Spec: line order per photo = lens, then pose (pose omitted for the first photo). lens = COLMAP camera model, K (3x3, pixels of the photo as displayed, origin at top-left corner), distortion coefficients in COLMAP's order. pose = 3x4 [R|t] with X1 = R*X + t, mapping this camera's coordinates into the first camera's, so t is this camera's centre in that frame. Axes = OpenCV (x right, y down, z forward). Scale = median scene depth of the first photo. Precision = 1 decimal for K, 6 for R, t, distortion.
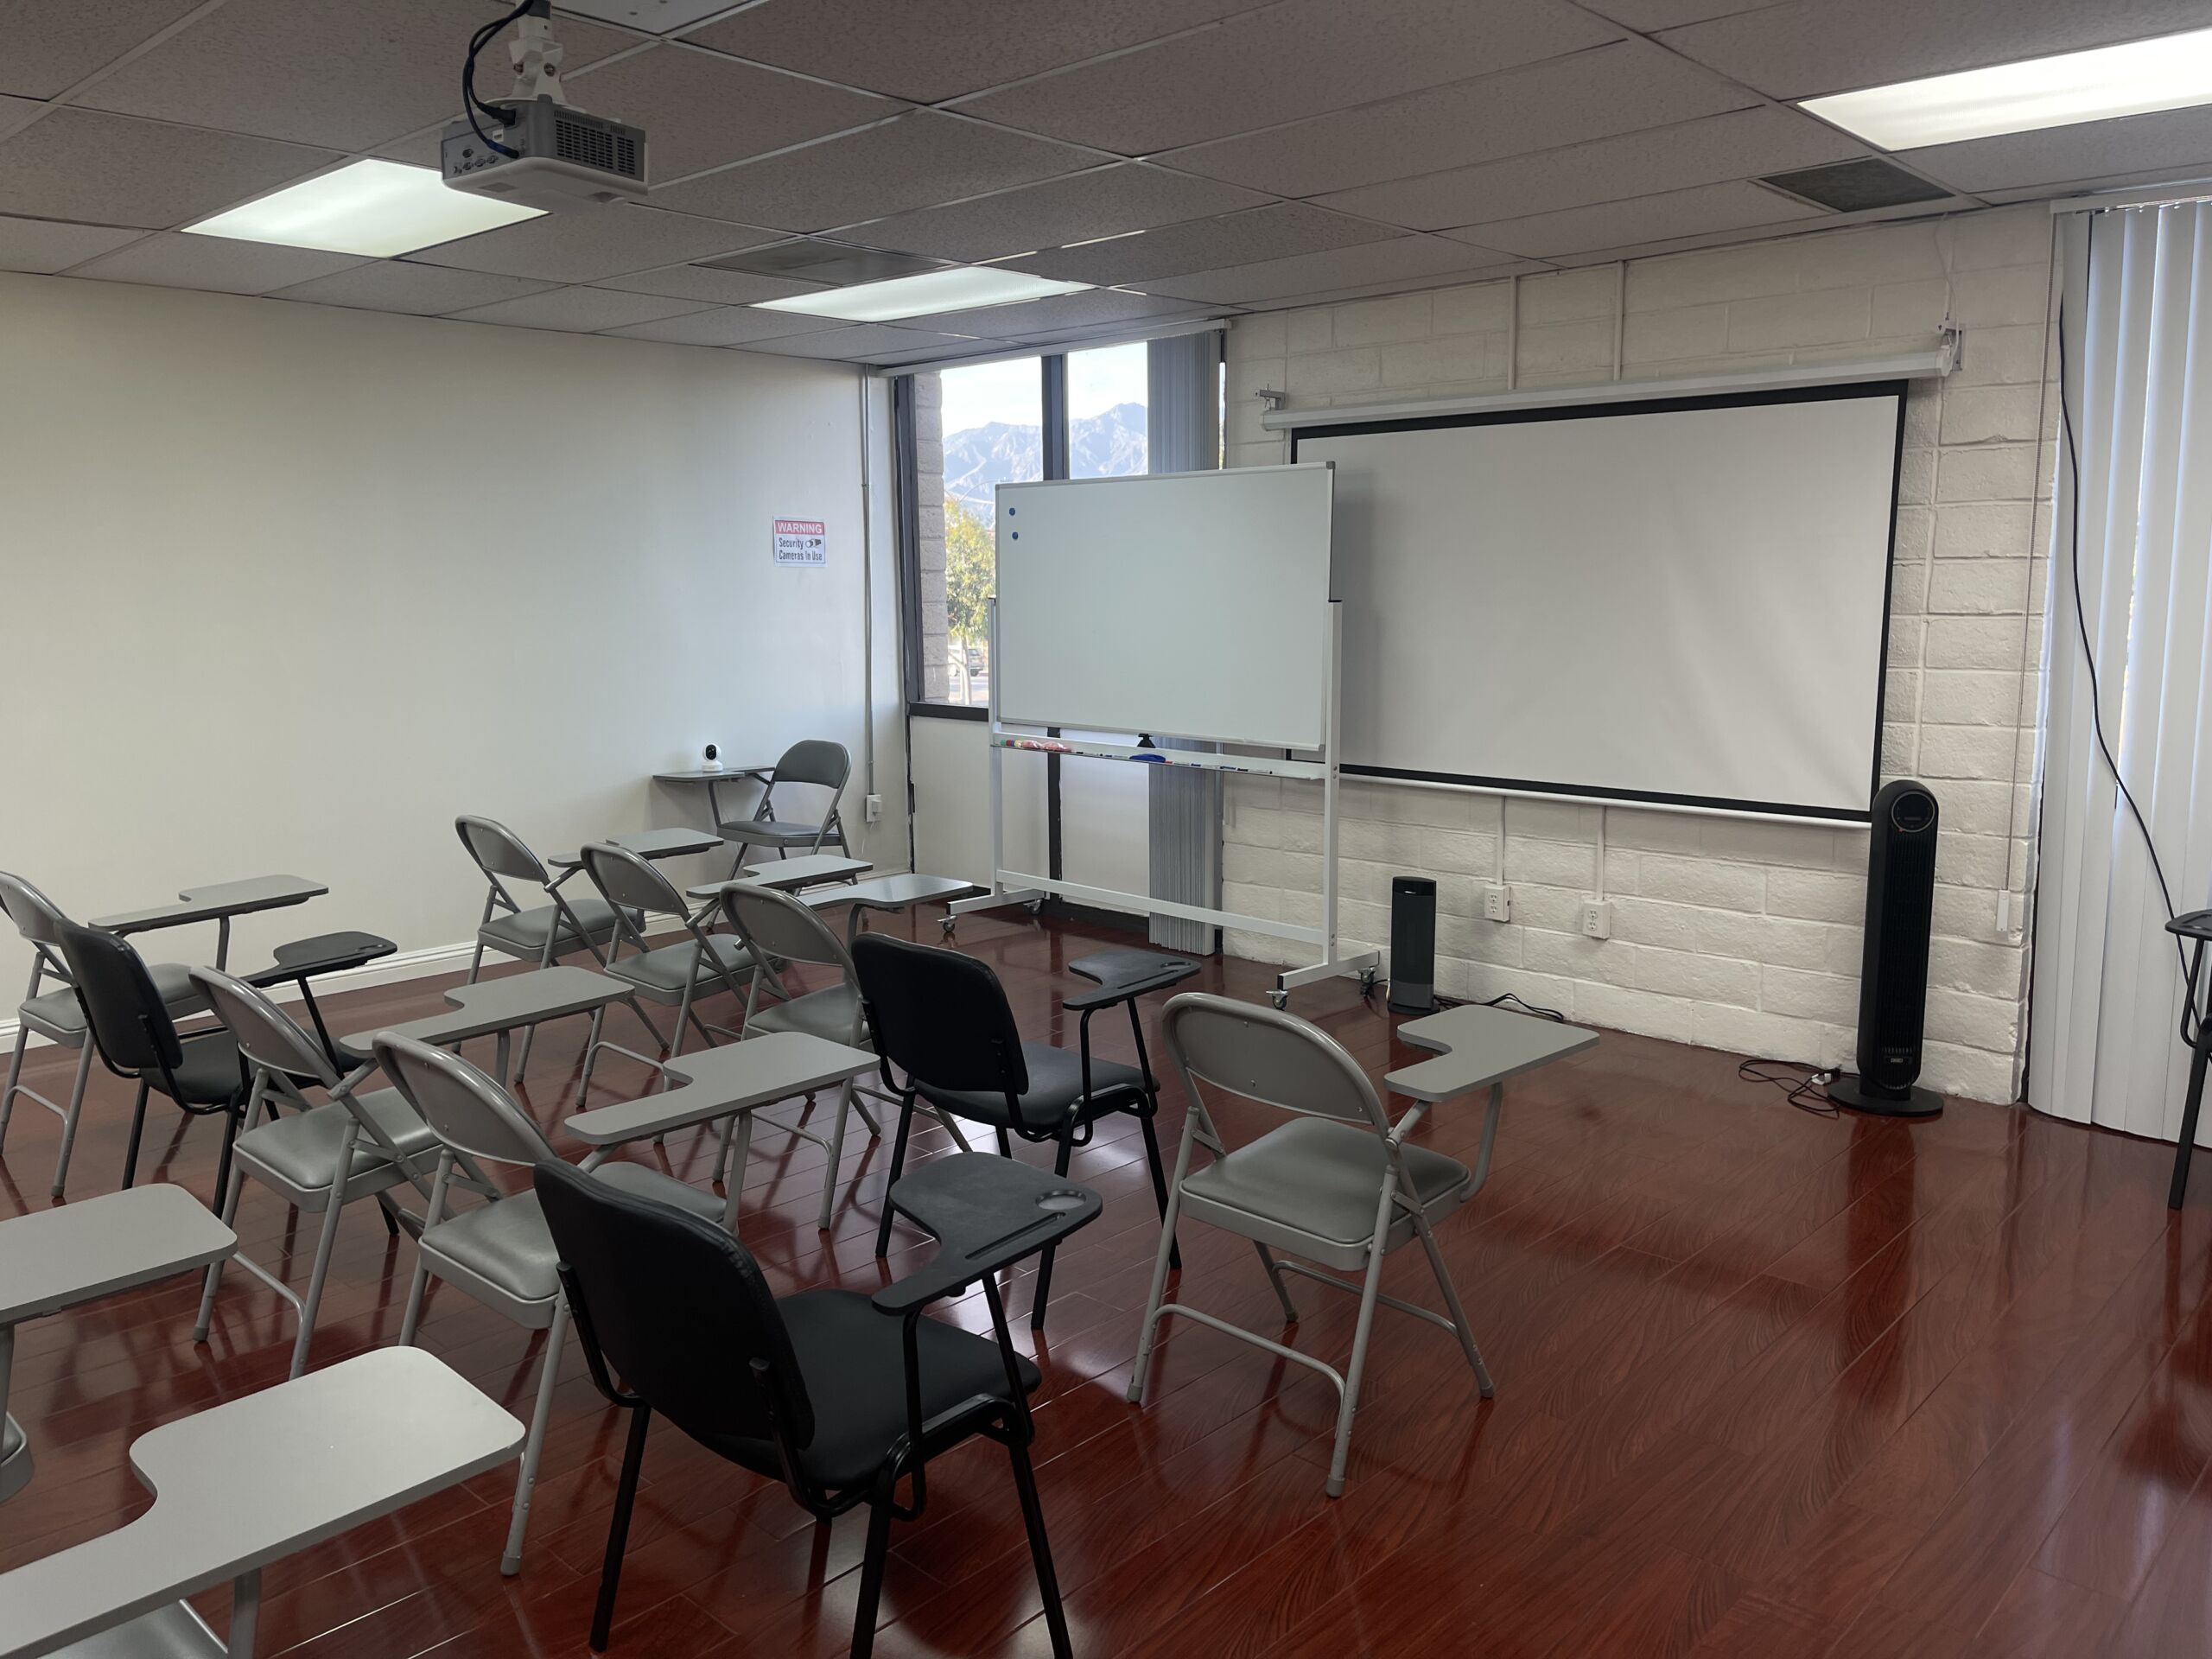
lens RADIAL K [[1683.5, 0, 1100.1], [0, 1683.5, 807.8], [0, 0, 1]] dist [0.055423, -0.059285]
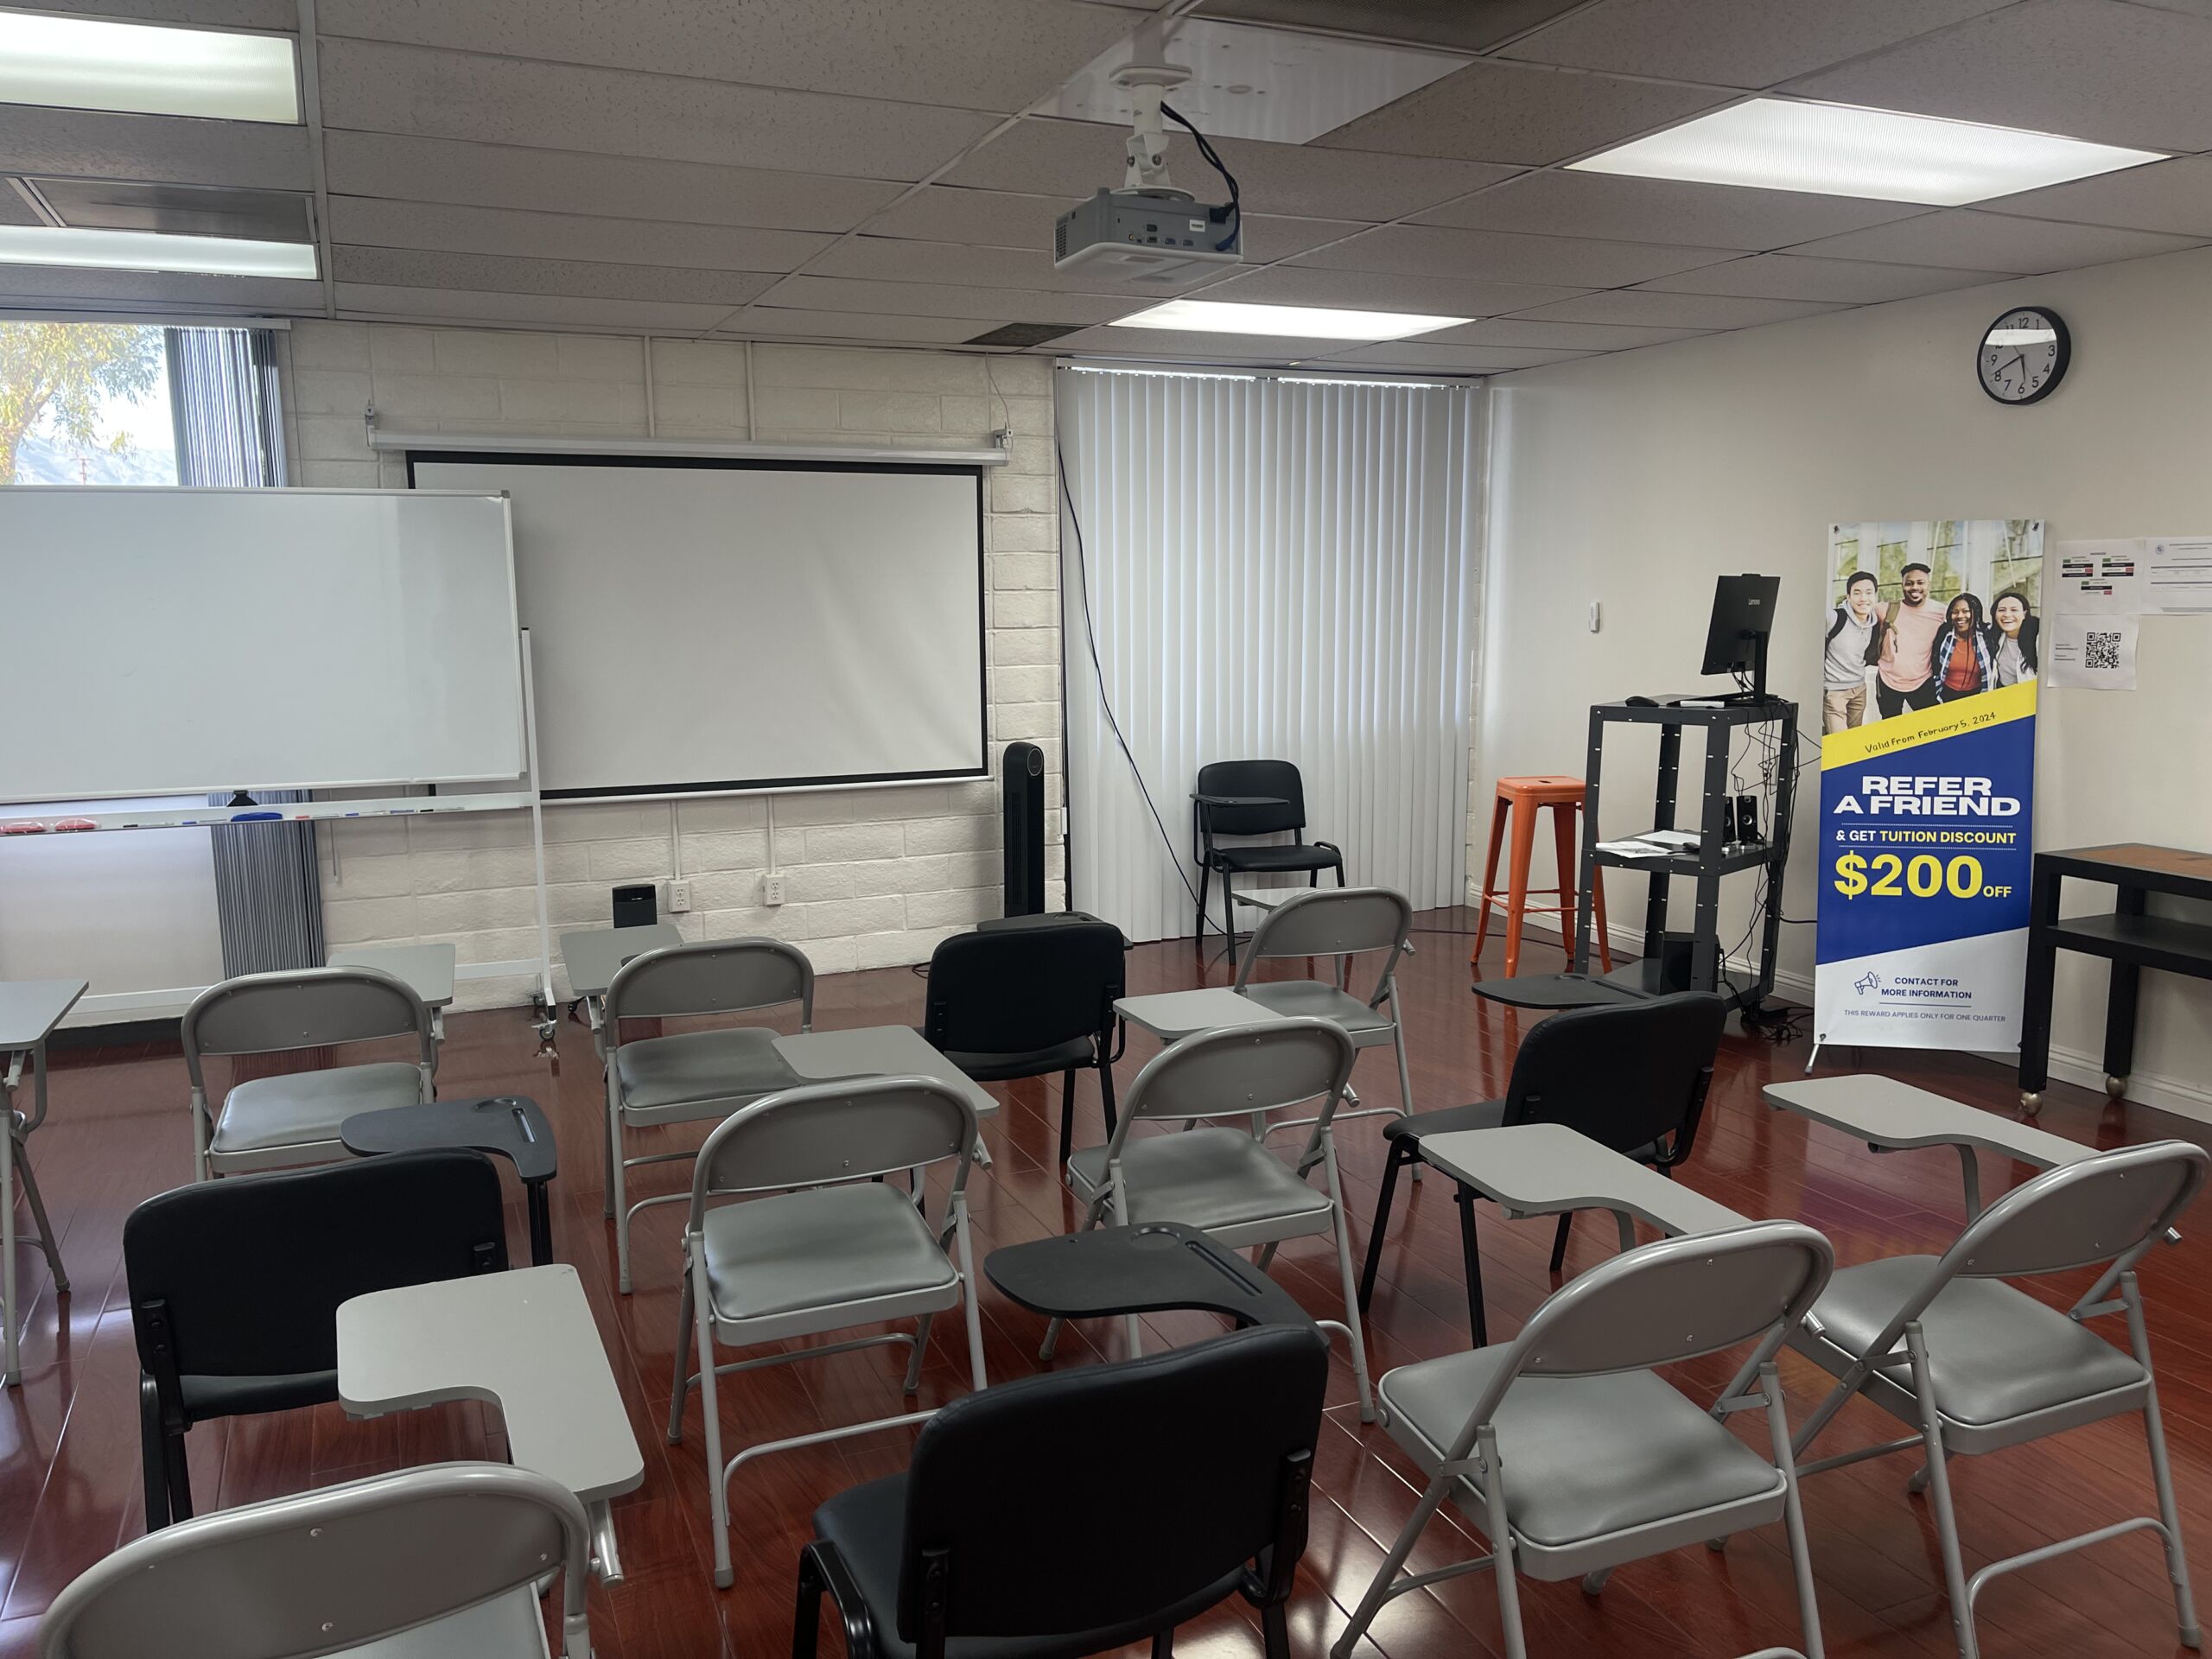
lens RADIAL K [[1683.5, 0, 1100.2], [0, 1683.5, 843.6], [0, 0, 1]] dist [0.055423, -0.059285]
pose [[0.402439, -0.135791, 0.905320, -0.681866], [0.136339, 0.986799, 0.087405, -0.038787], [-0.905237, 0.088255, 0.415640, 0.286538]]
